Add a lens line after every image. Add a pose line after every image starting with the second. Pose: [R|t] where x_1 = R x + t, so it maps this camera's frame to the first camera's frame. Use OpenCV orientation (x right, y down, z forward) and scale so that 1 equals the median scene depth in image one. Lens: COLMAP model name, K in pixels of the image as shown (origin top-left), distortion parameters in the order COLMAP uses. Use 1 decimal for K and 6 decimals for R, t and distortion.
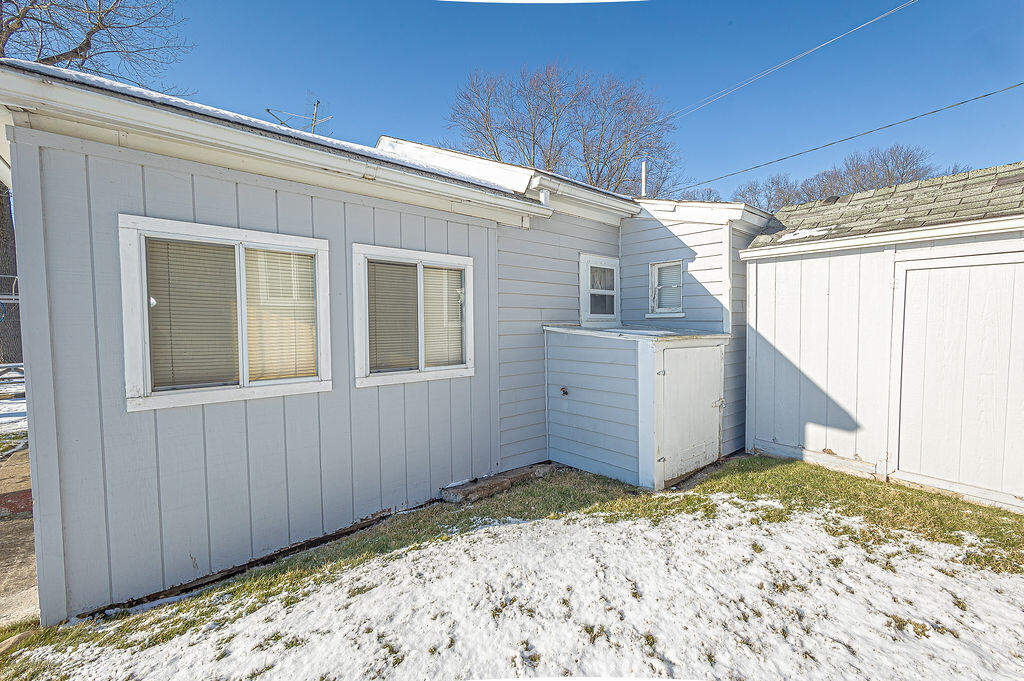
lens RADIAL K [[423.4, 0, 512.4], [0, 423.4, 343.7], [0, 0, 1]] dist [-0.000716, -0.000221]
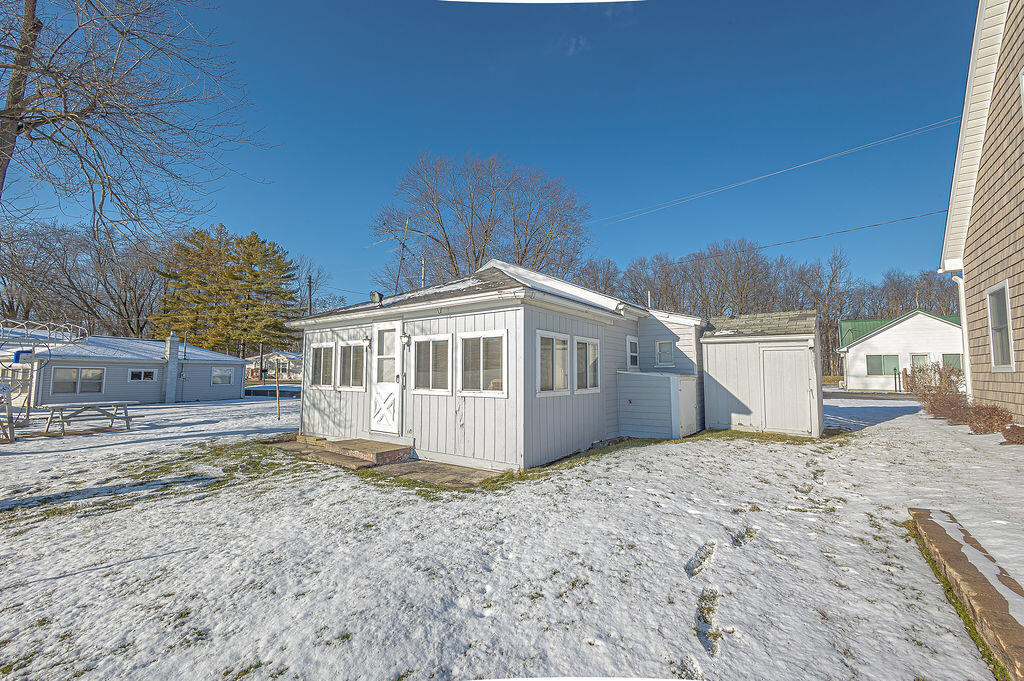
lens RADIAL K [[423.4, 0, 511.7], [0, 423.4, 340.8], [0, 0, 1]] dist [-0.000716, -0.000221]
pose [[0.974990, 0.026657, 0.220643, -0.937681], [0.000919, 0.992289, -0.123944, 0.074164], [-0.222246, 0.121047, 0.967447, -0.963494]]
